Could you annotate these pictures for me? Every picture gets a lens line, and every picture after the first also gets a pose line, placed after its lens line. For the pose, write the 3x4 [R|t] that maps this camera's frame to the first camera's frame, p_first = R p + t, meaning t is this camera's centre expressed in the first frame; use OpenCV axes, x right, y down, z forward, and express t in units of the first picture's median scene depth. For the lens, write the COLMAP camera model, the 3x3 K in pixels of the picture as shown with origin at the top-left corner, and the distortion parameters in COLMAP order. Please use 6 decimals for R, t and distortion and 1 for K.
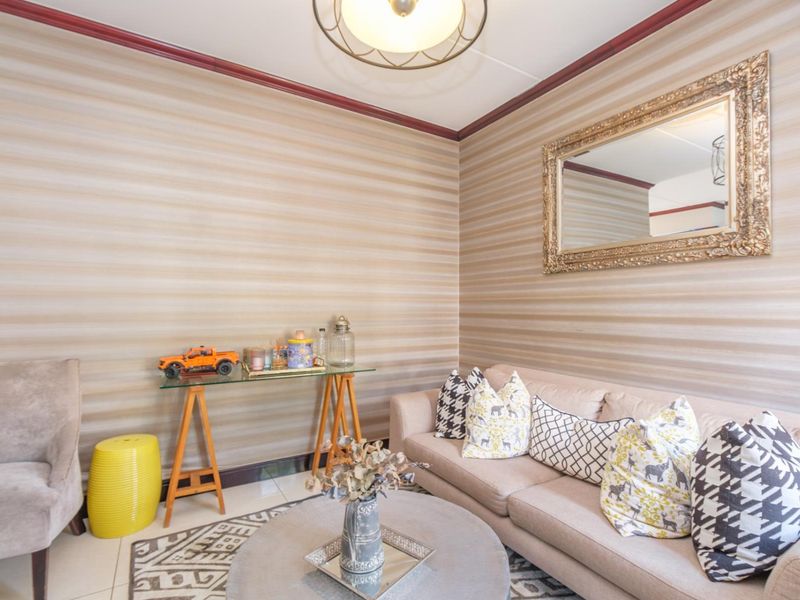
lens RADIAL K [[393.9, 0, 395.6], [0, 393.9, 303.8], [0, 0, 1]] dist [-0.013343, -0.001691]
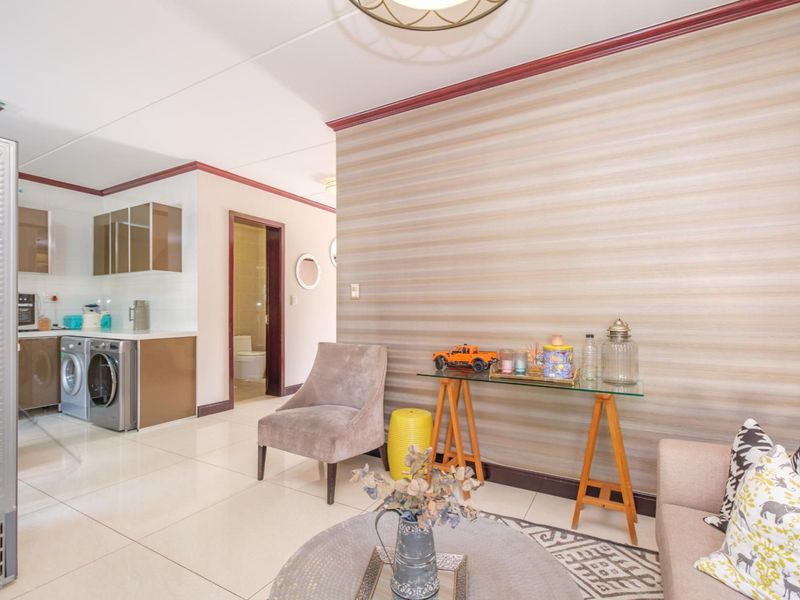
lens RADIAL K [[408.0, 0, 400.5], [0, 408.0, 306.5], [0, 0, 1]] dist [0.026060, 0.001087]
pose [[0.481249, -0.009743, -0.876530, 0.429305], [0.012811, 0.999910, -0.004081, 0.002868], [0.876490, -0.009265, 0.481330, 0.274456]]
